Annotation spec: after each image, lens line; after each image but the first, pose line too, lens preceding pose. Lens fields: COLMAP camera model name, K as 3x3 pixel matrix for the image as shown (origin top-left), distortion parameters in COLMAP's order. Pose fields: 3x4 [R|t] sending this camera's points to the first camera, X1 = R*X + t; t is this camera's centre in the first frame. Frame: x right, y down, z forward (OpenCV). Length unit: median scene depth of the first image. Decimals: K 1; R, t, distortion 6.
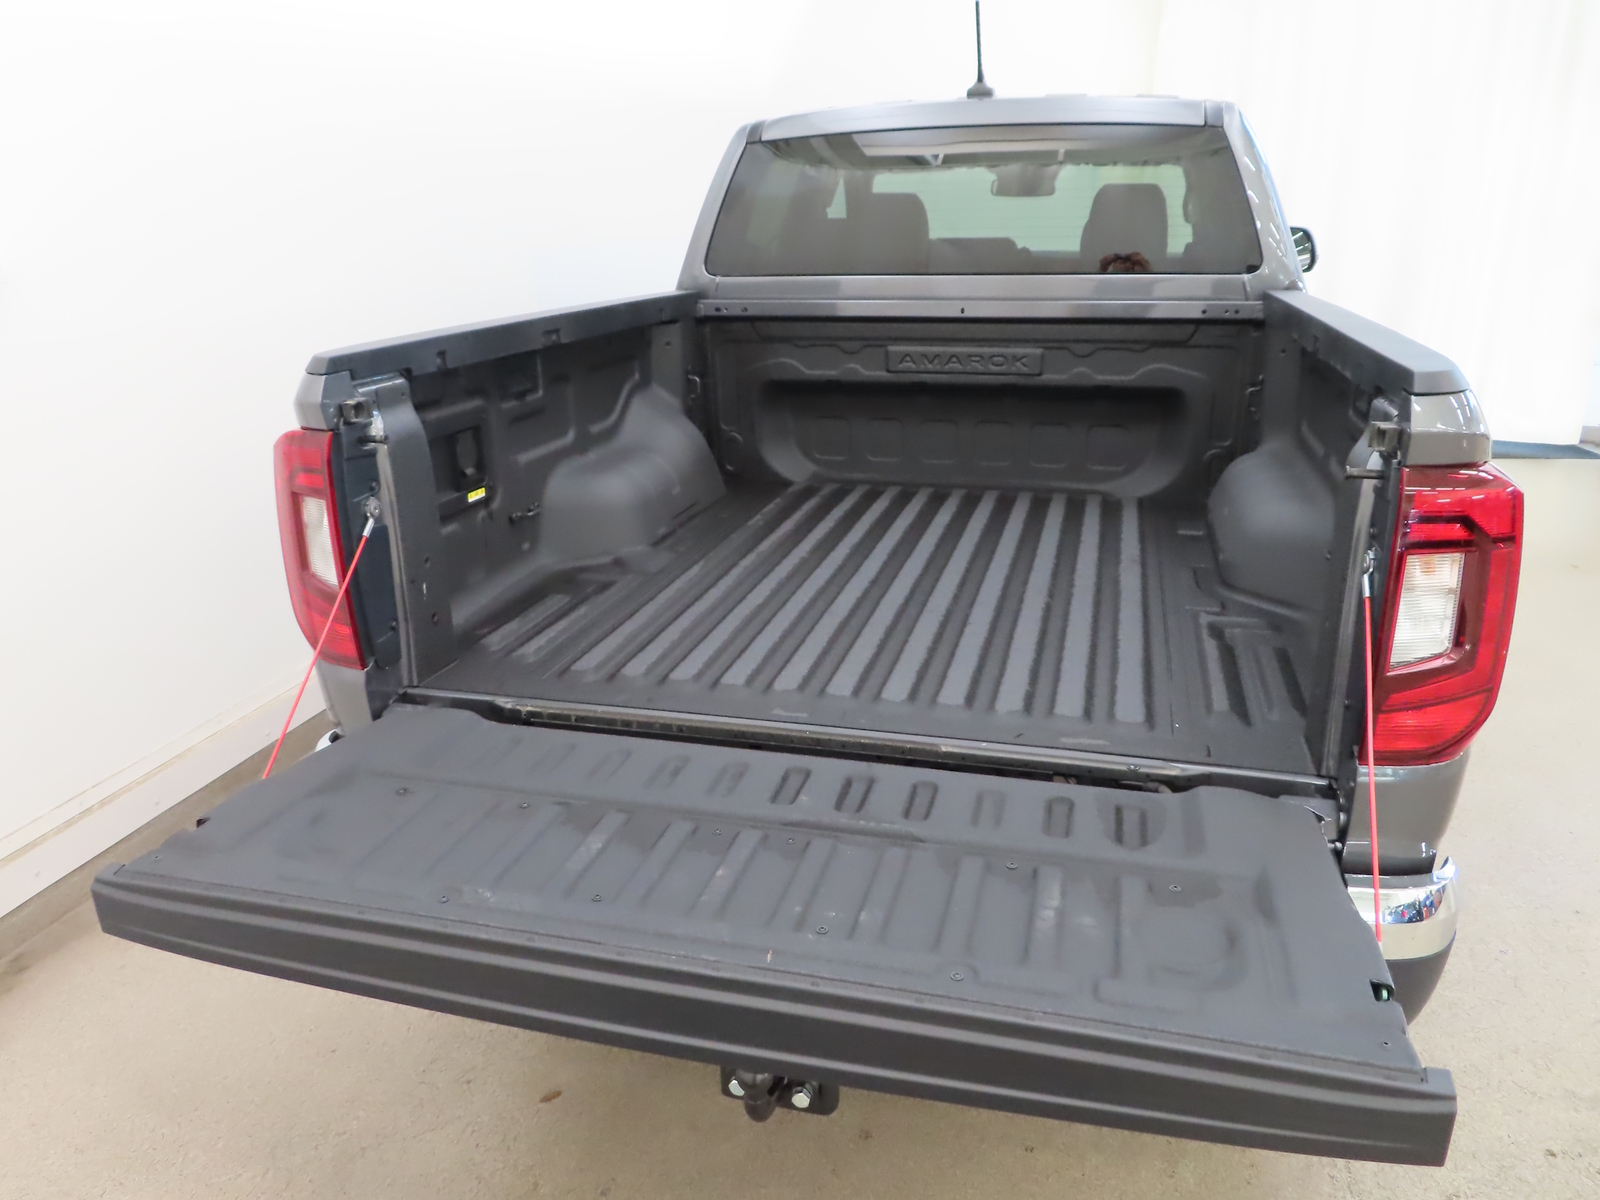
lens RADIAL K [[1112.1, 0, 800.0], [0, 1112.1, 600.0], [0, 0, 1]] dist [-0.002522, 0.000483]
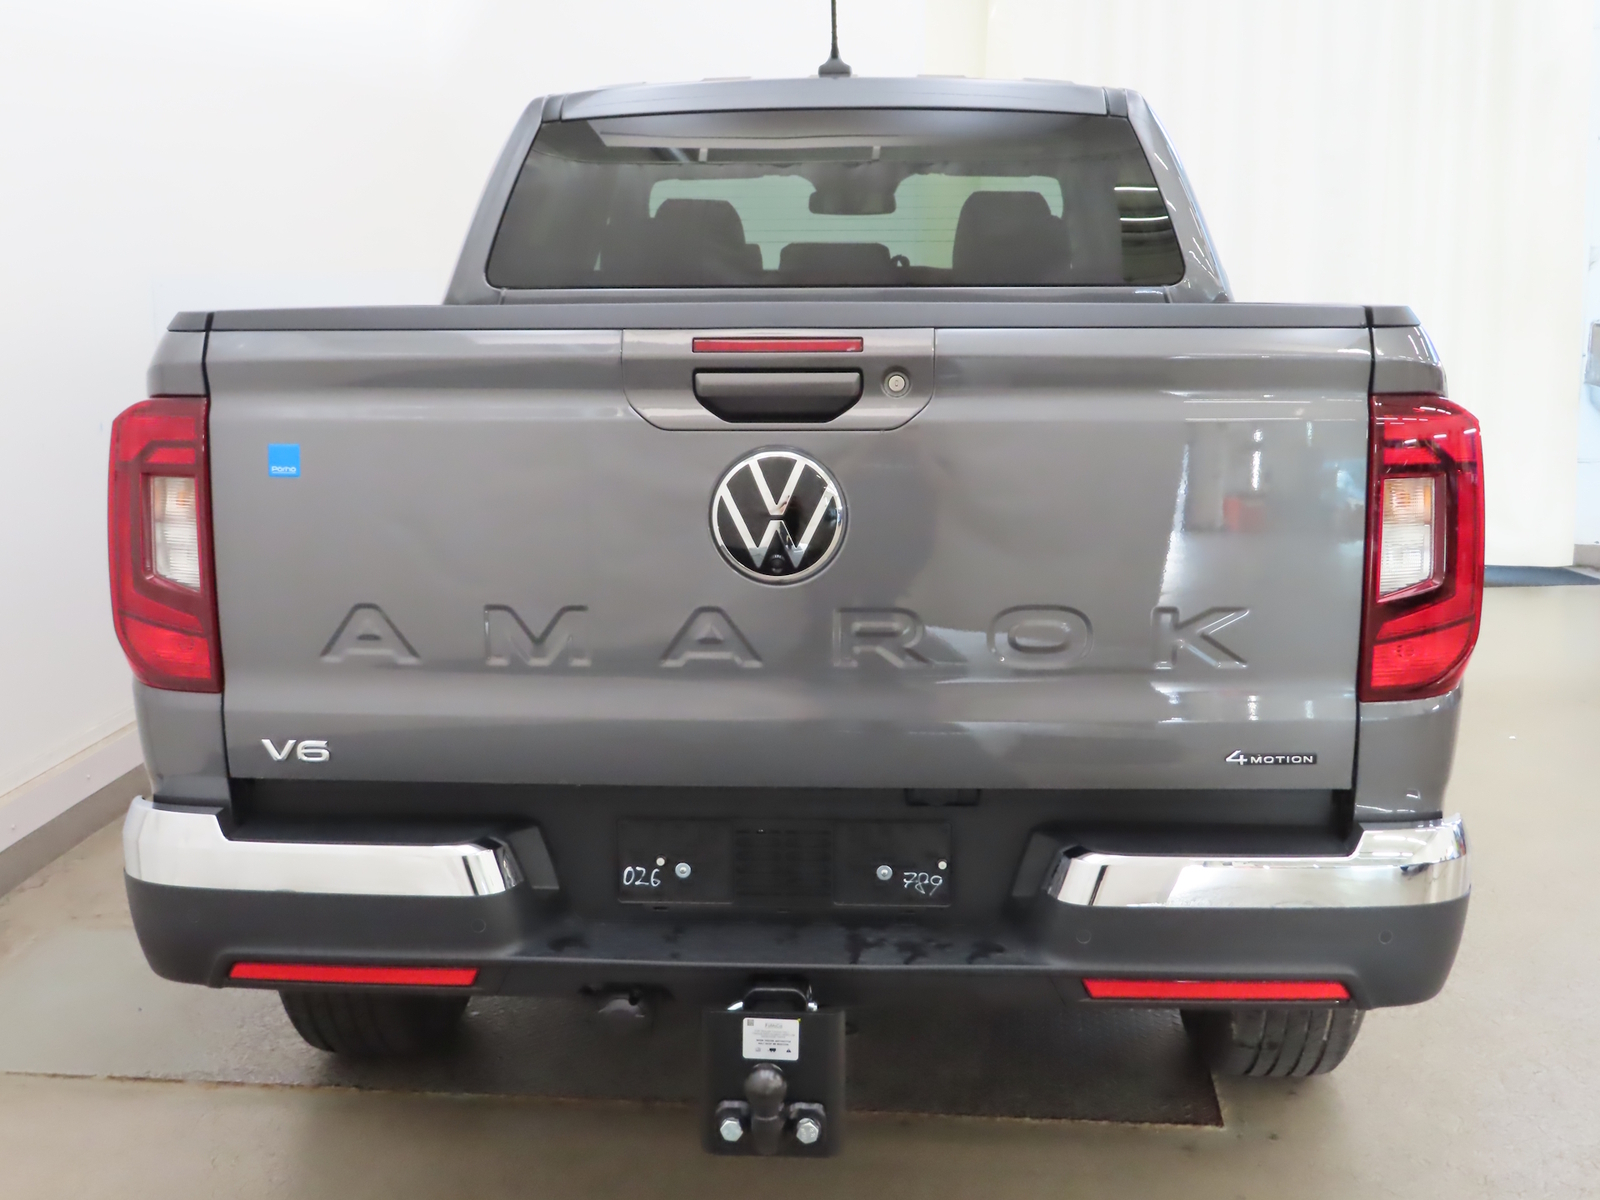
lens RADIAL K [[1852.9, 0, 800.0], [0, 1852.9, 600.0], [0, 0, 1]] dist [-0.009705, 0.005219]
pose [[0.978878, -0.021689, 0.203292, -0.156083], [0.054796, 0.985809, -0.158674, 0.145244], [-0.196966, 0.166462, 0.966175, -0.248340]]
